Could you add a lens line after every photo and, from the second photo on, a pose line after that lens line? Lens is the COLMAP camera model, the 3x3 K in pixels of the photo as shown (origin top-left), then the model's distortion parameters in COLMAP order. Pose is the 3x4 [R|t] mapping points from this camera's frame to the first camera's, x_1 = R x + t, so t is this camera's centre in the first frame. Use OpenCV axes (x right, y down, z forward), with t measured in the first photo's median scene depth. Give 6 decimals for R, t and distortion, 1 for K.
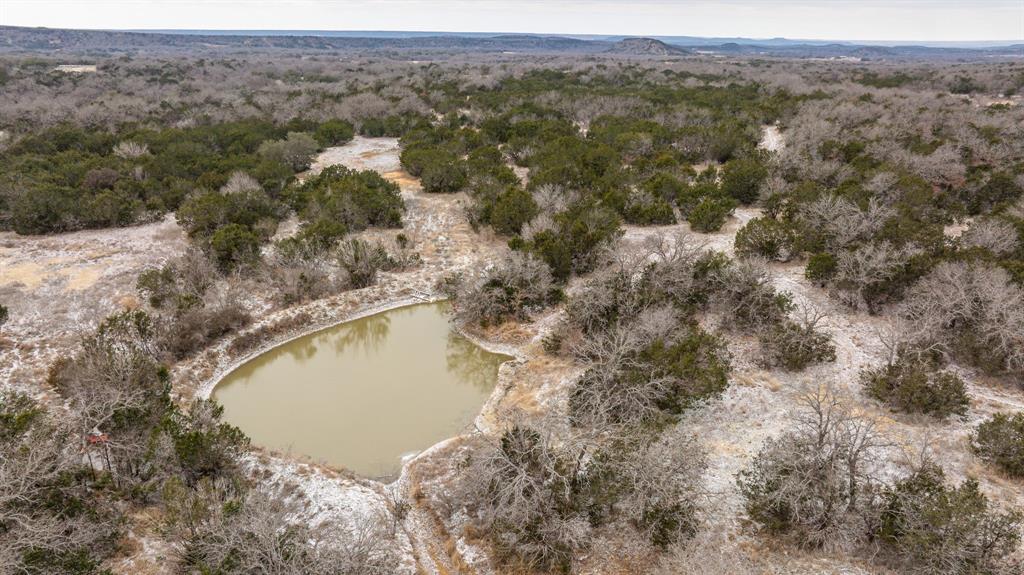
lens RADIAL K [[718.0, 0, 512.0], [0, 718.0, 287.5], [0, 0, 1]] dist [-0.060311, 0.074830]
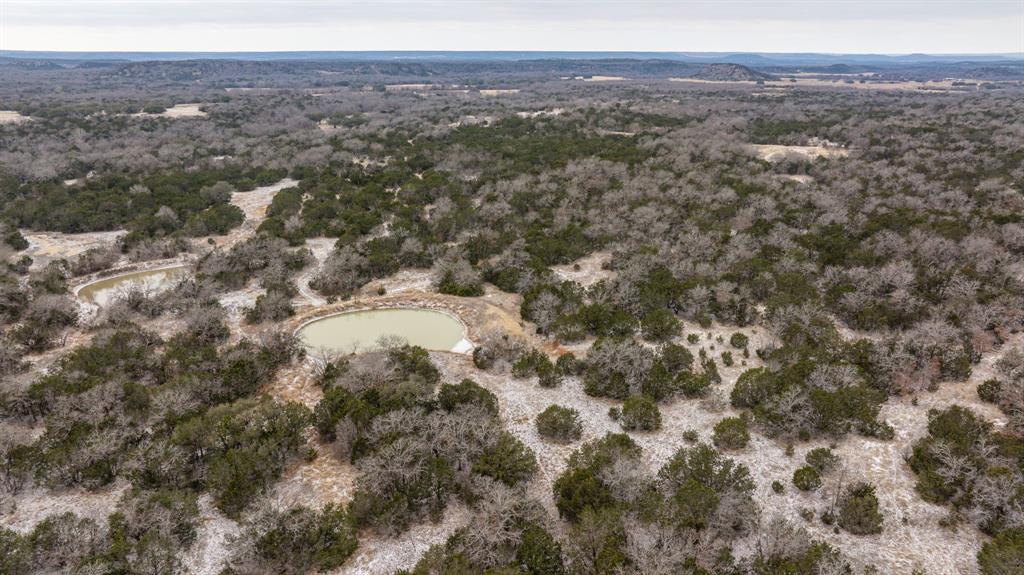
lens RADIAL K [[718.1, 0, 512.0], [0, 718.1, 287.5], [0, 0, 1]] dist [-0.025394, -0.001138]
pose [[0.986009, 0.041025, -0.161563, 1.033362], [-0.044661, 0.998823, -0.018937, 0.071691], [0.160596, 0.025887, 0.986681, -0.929159]]
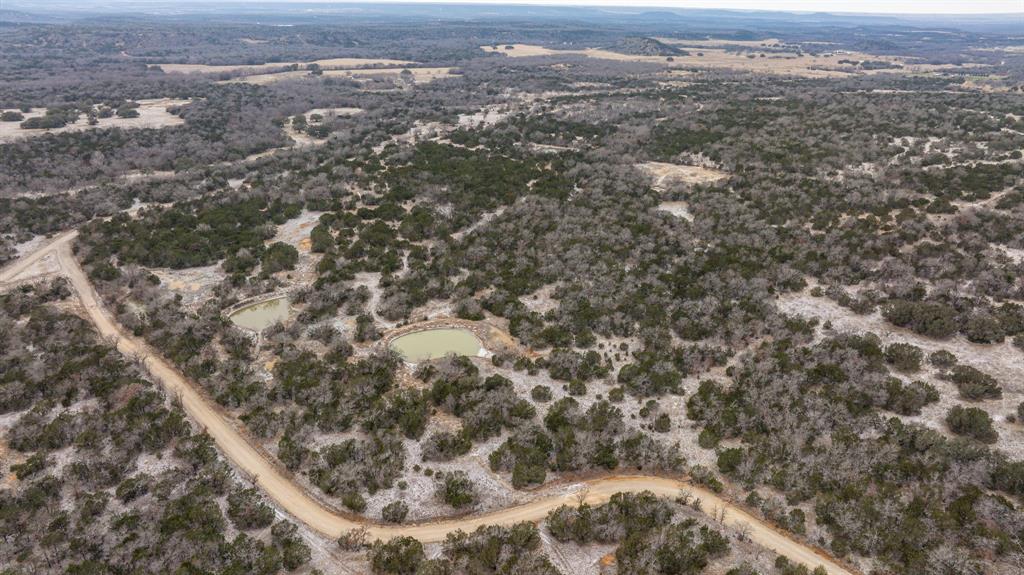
lens RADIAL K [[718.1, 0, 512.0], [0, 718.1, 287.5], [0, 0, 1]] dist [-0.025394, -0.001138]
pose [[0.998351, 0.026739, -0.050795, 0.962563], [-0.024688, 0.998871, 0.040582, -0.161221], [0.051823, -0.039261, 0.997884, -2.068545]]
